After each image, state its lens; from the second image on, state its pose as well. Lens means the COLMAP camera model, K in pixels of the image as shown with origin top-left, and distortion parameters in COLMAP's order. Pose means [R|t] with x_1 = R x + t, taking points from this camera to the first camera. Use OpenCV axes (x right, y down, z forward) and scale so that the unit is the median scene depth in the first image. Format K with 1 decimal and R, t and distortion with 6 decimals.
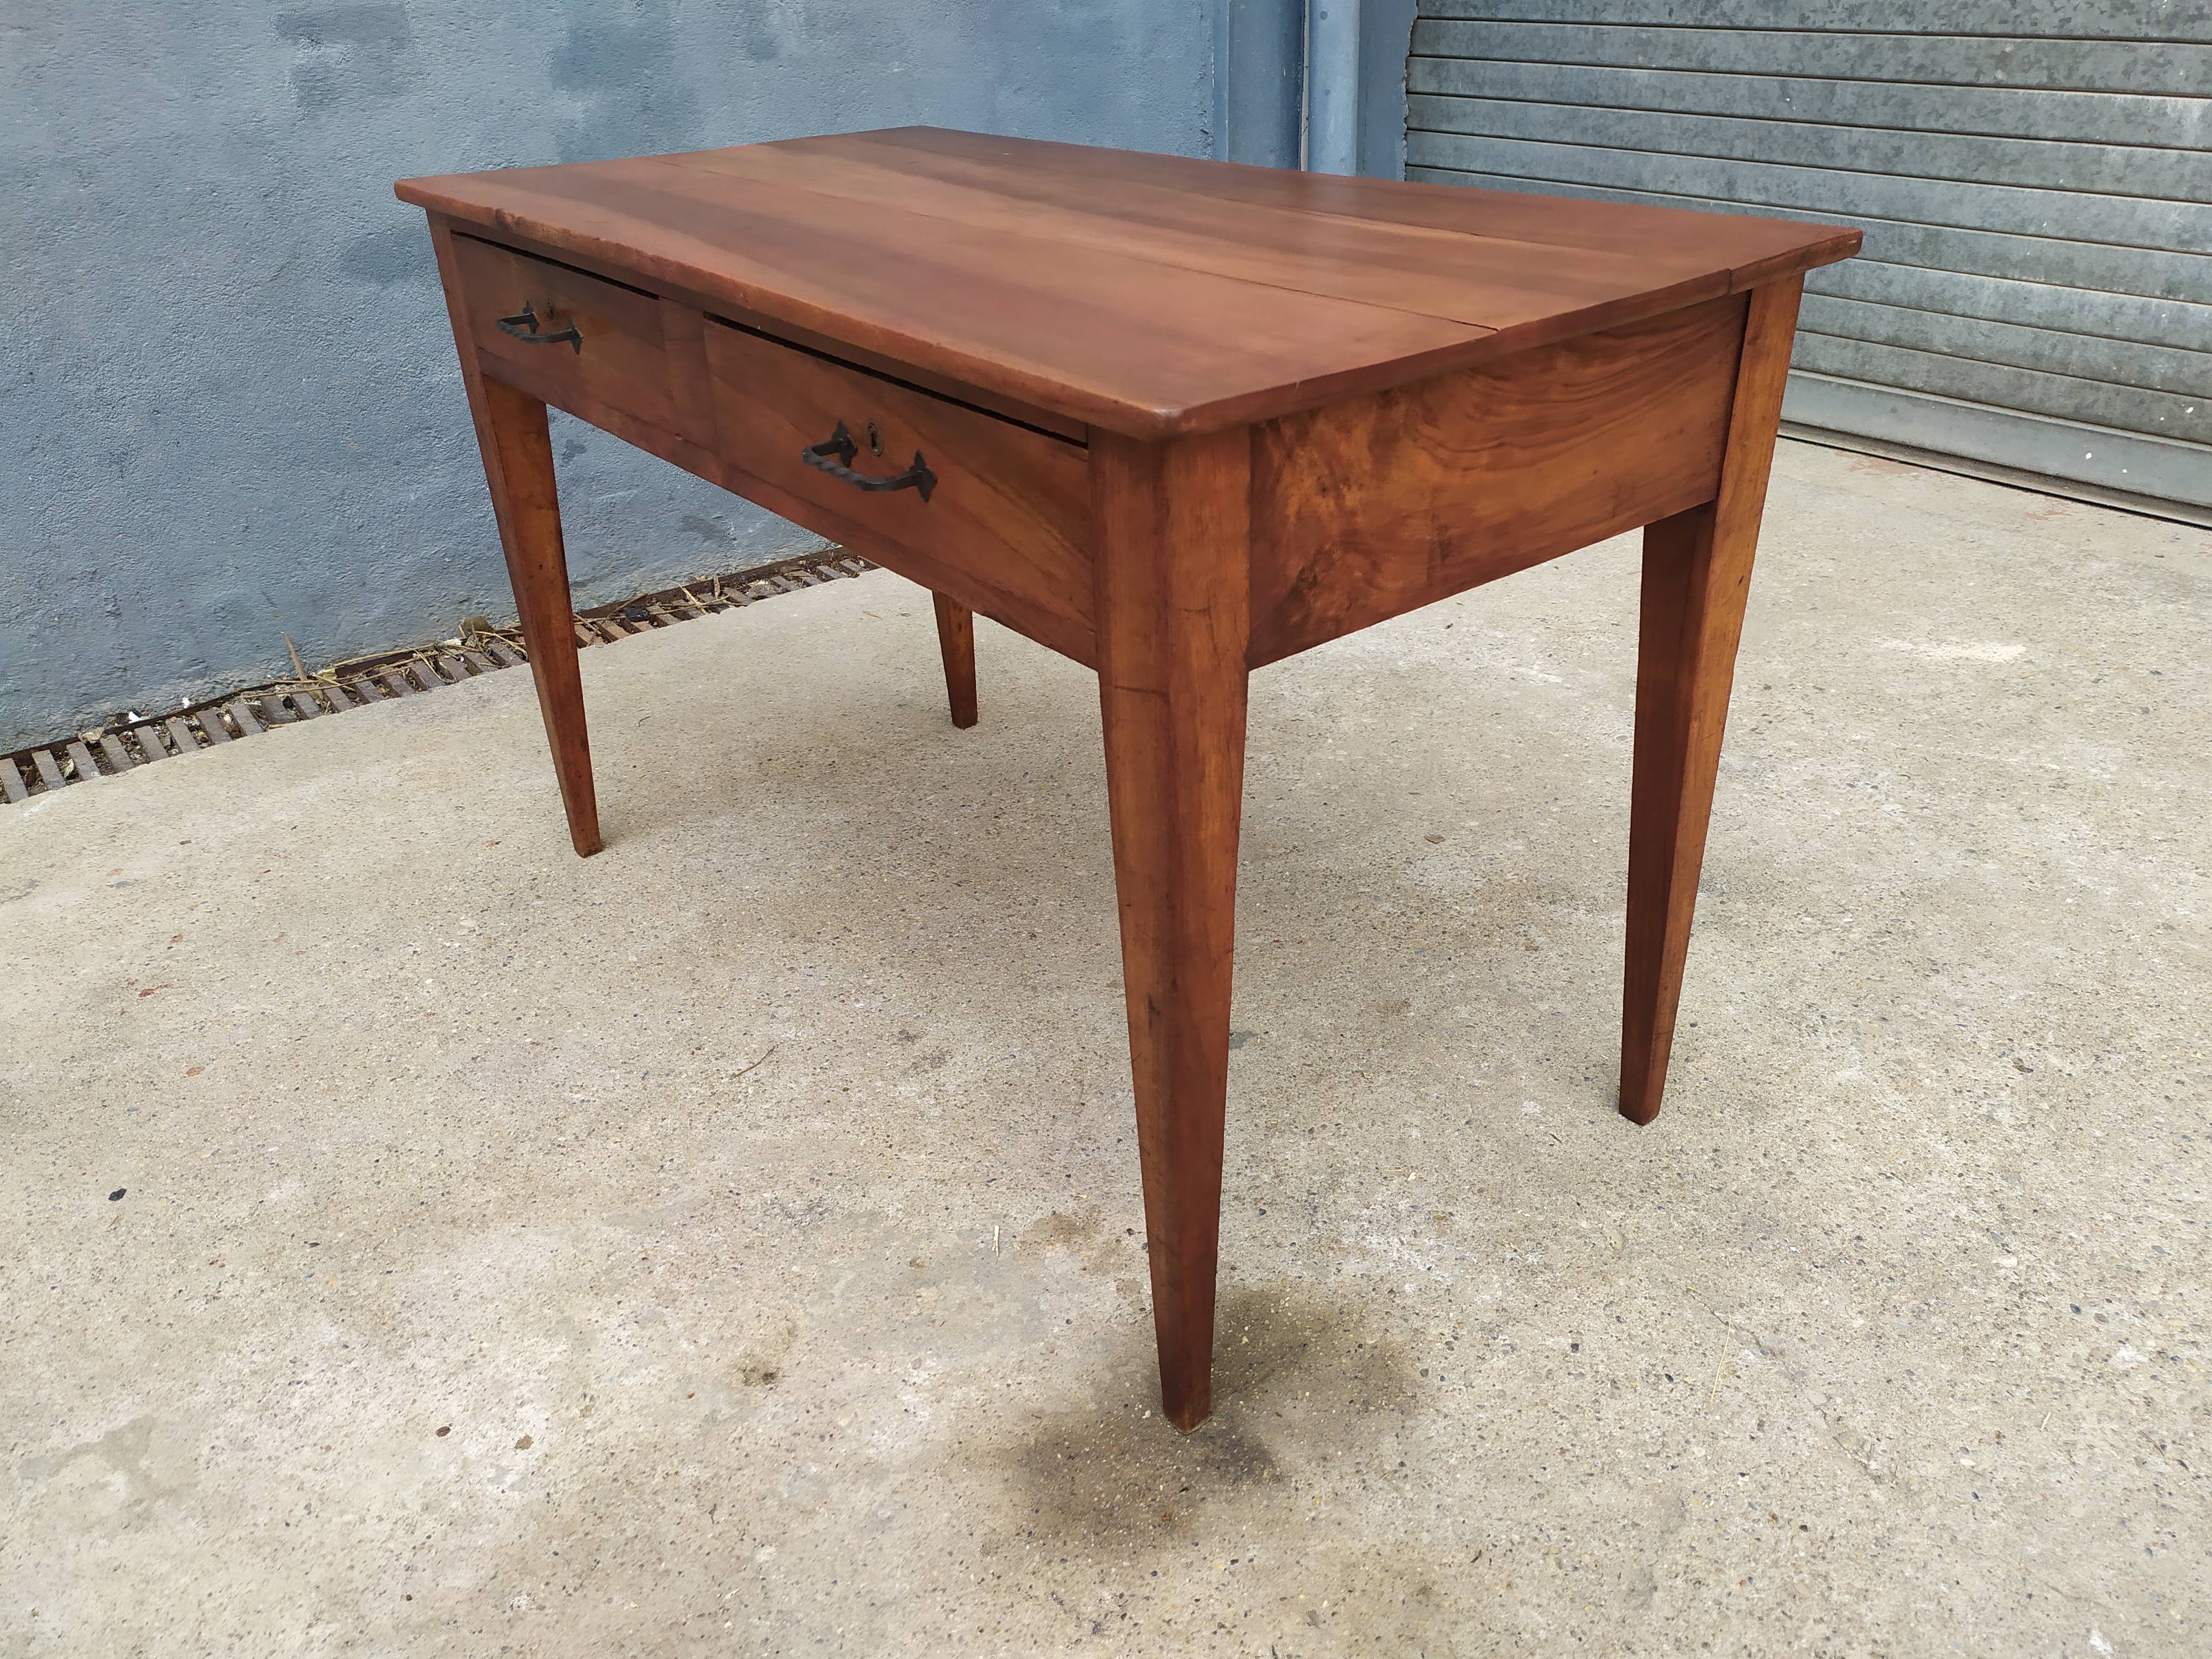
lens RADIAL K [[1638.7, 0, 1108.5], [0, 1638.7, 819.5], [0, 0, 1]] dist [0.057257, -0.052198]
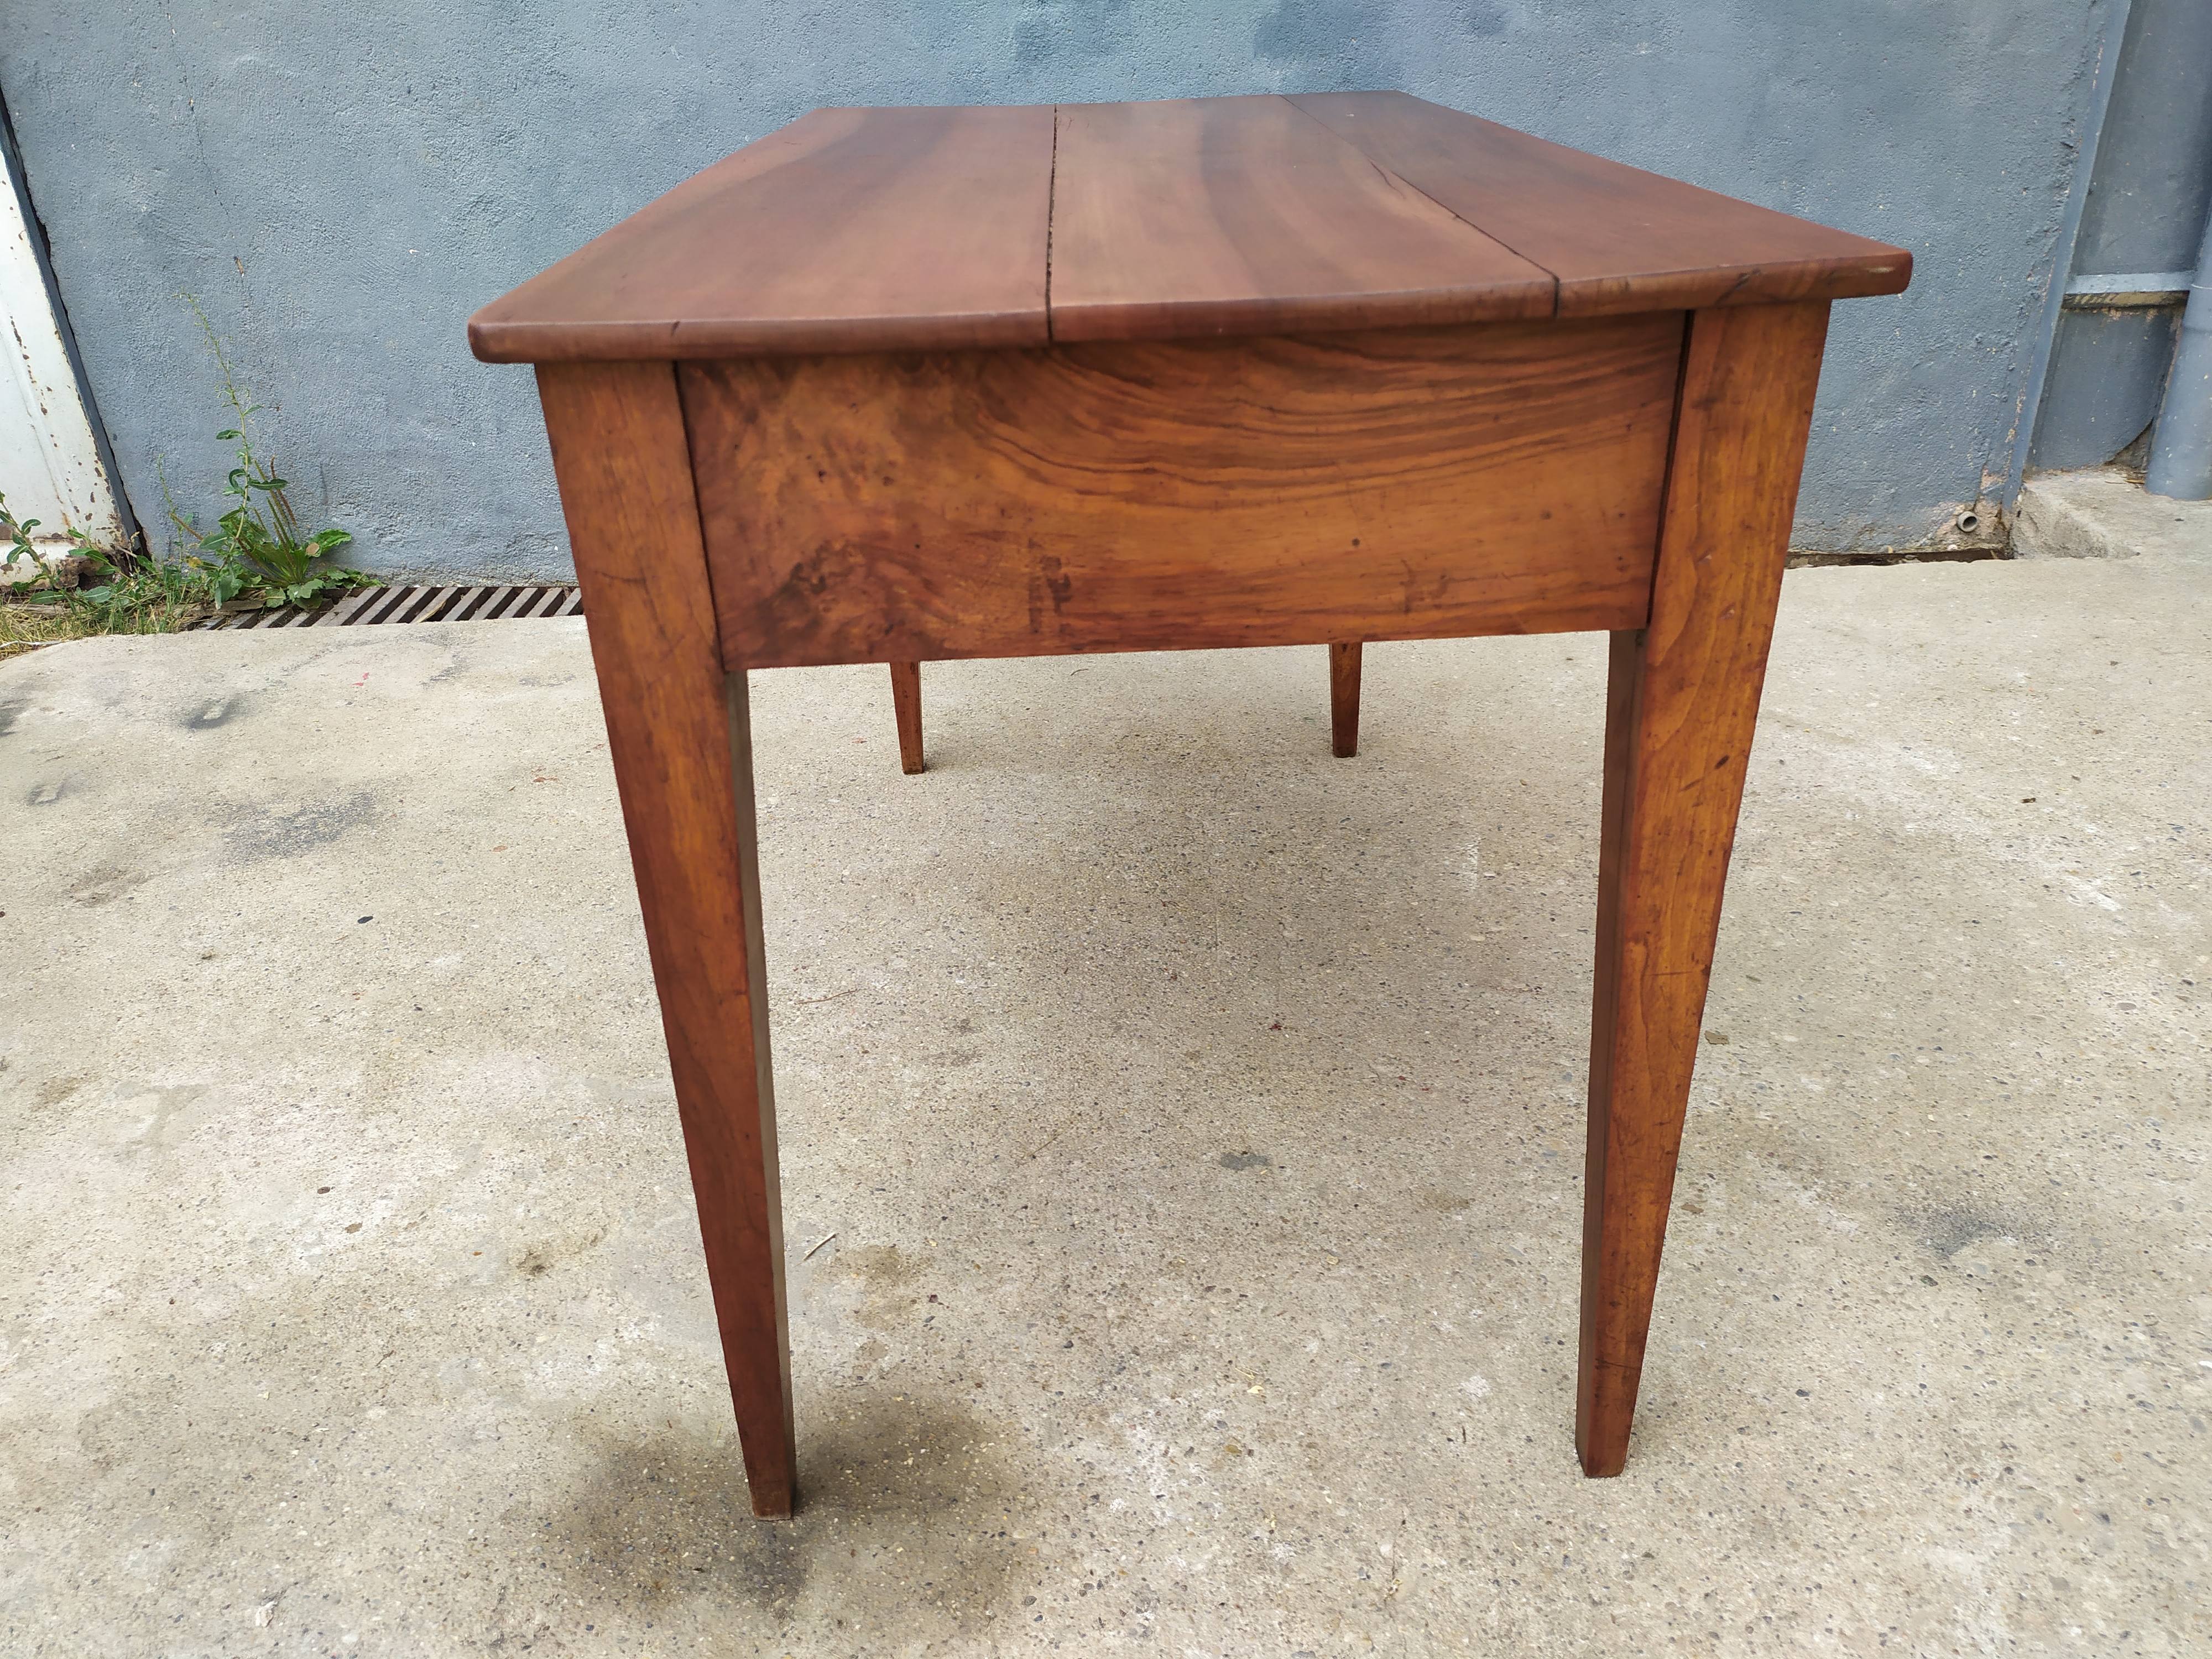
lens RADIAL K [[1638.9, 0, 1128.3], [0, 1638.9, 816.2], [0, 0, 1]] dist [0.056430, -0.059804]
pose [[0.809097, 0.274092, -0.519842, 0.430266], [-0.277606, 0.957918, 0.072998, -0.083021], [0.517974, 0.085249, 0.851138, 0.238121]]
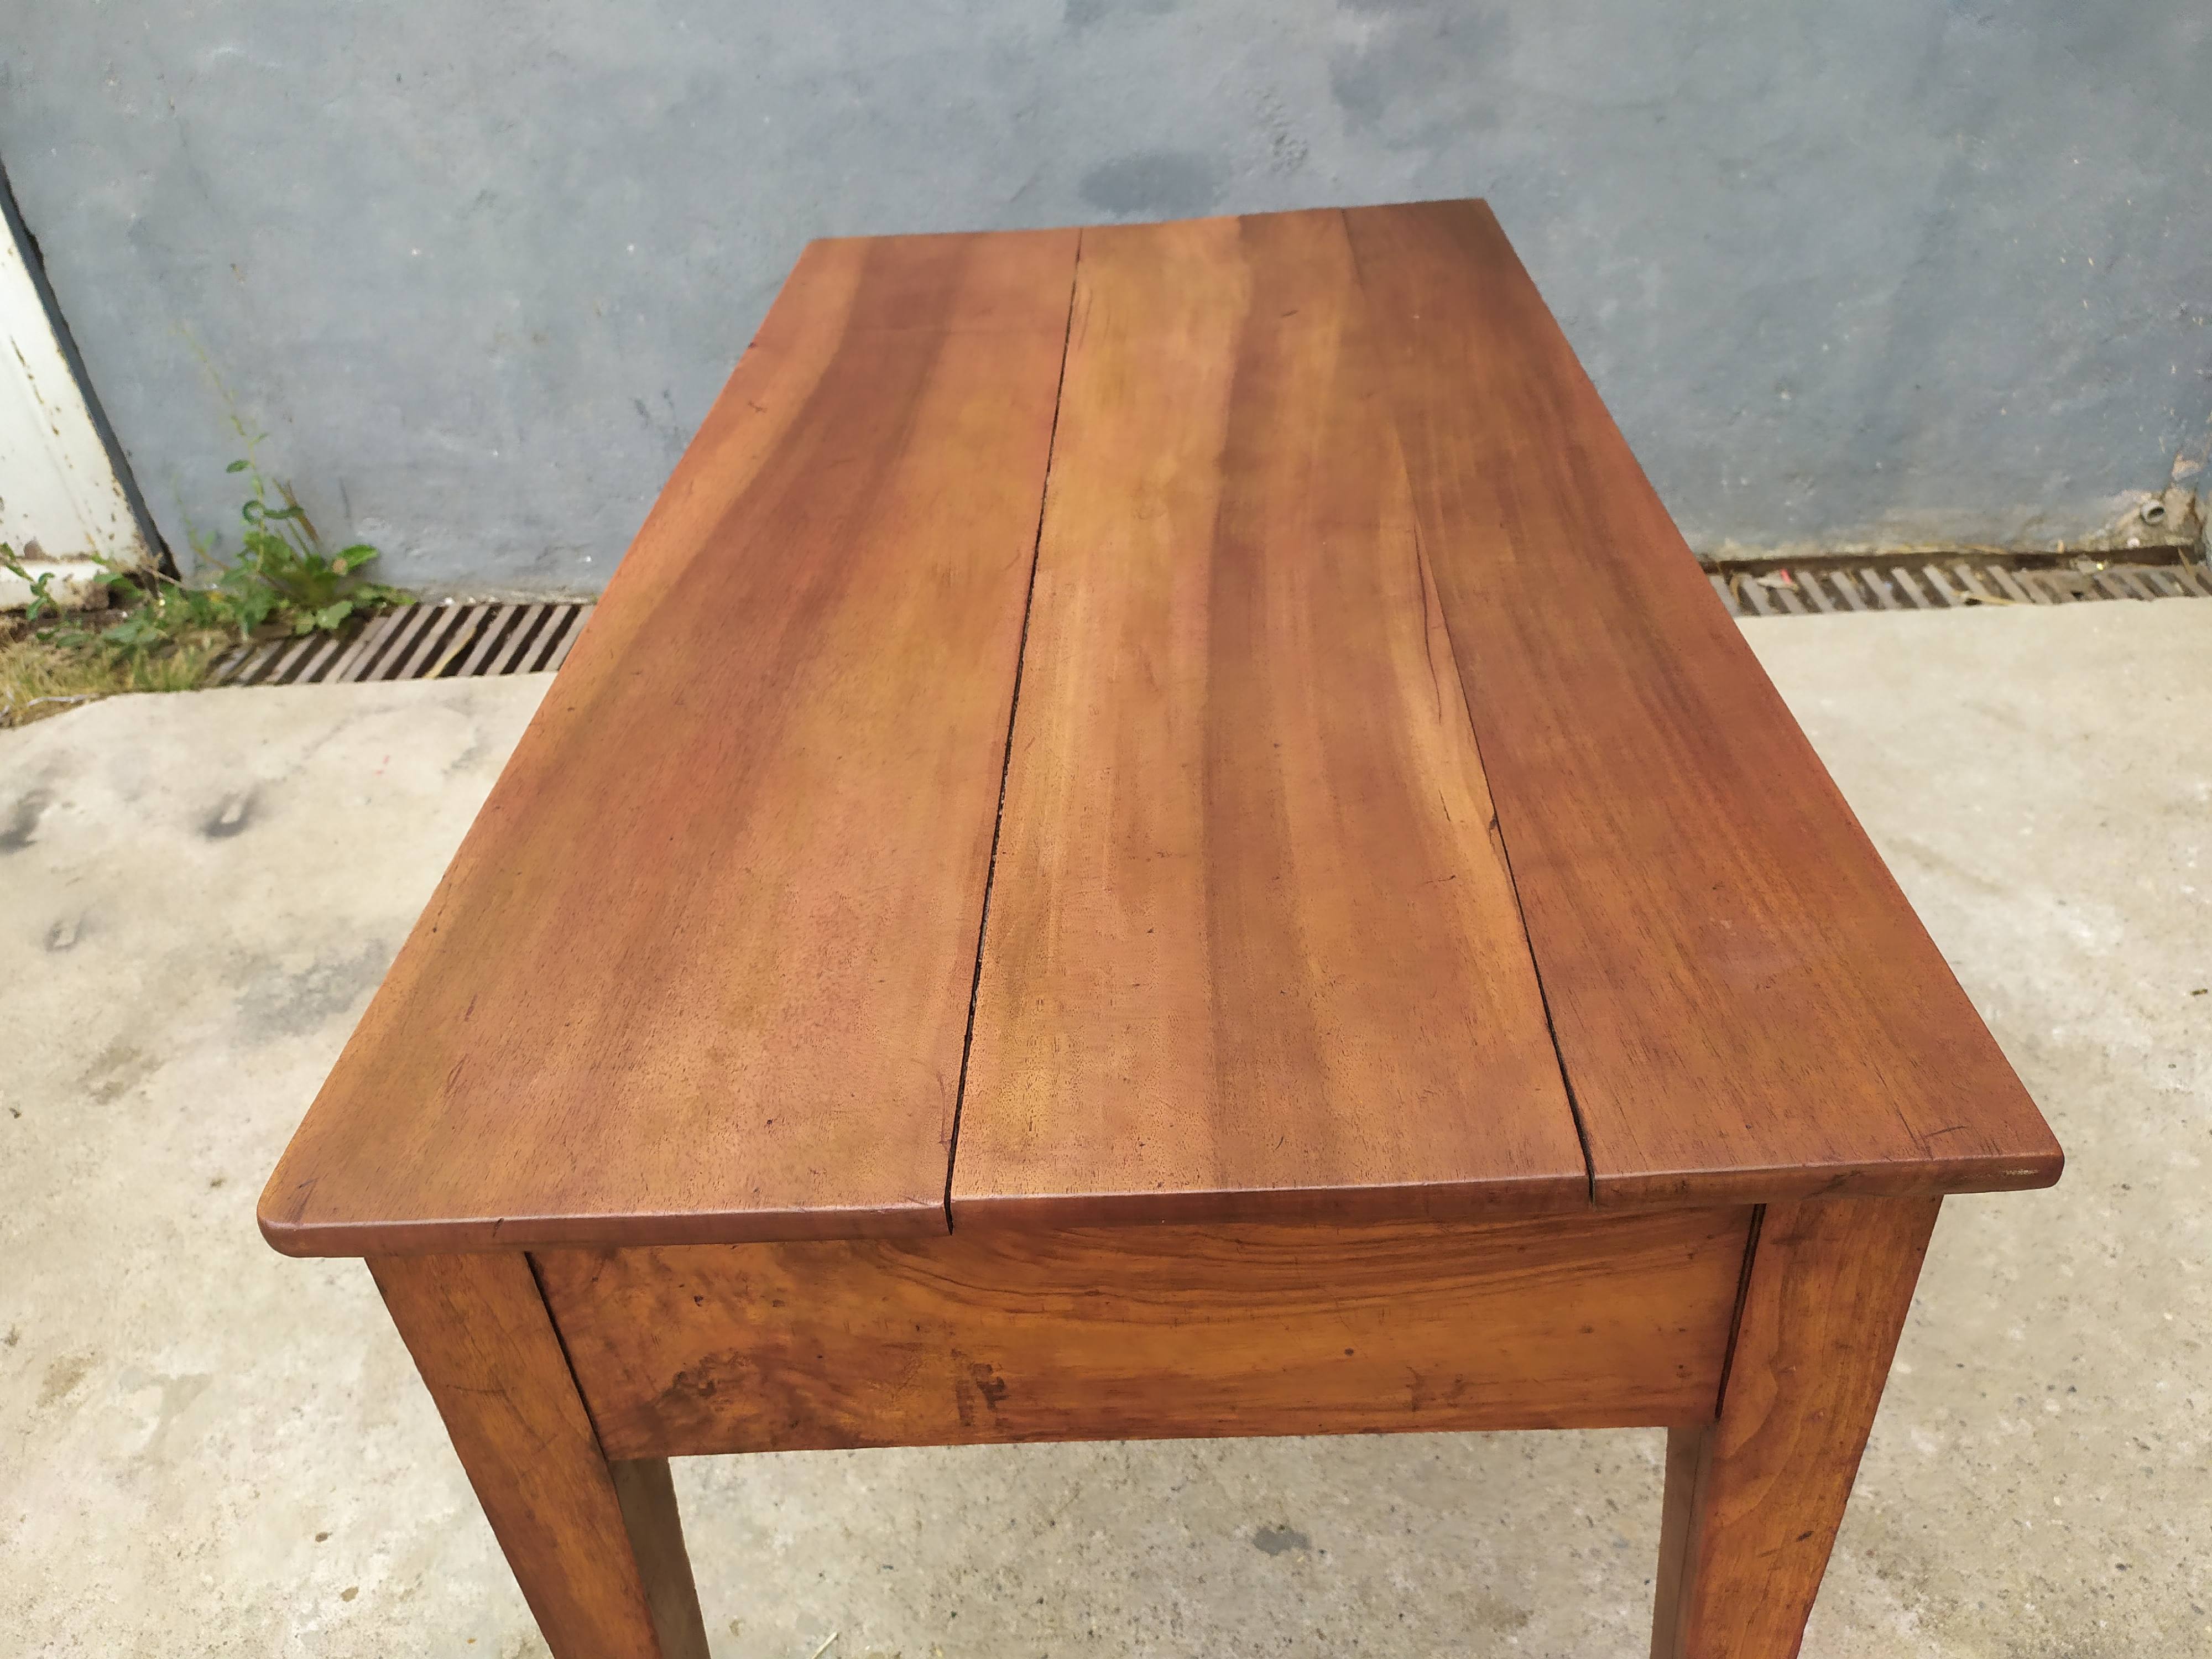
lens RADIAL K [[1683.3, 0, 1115.1], [0, 1683.3, 824.6], [0, 0, 1]] dist [0.045363, -0.057675]
pose [[0.774323, 0.336103, -0.536151, 0.339808], [-0.258120, 0.941351, 0.217332, -0.344735], [0.577752, -0.029894, 0.815665, 0.319744]]
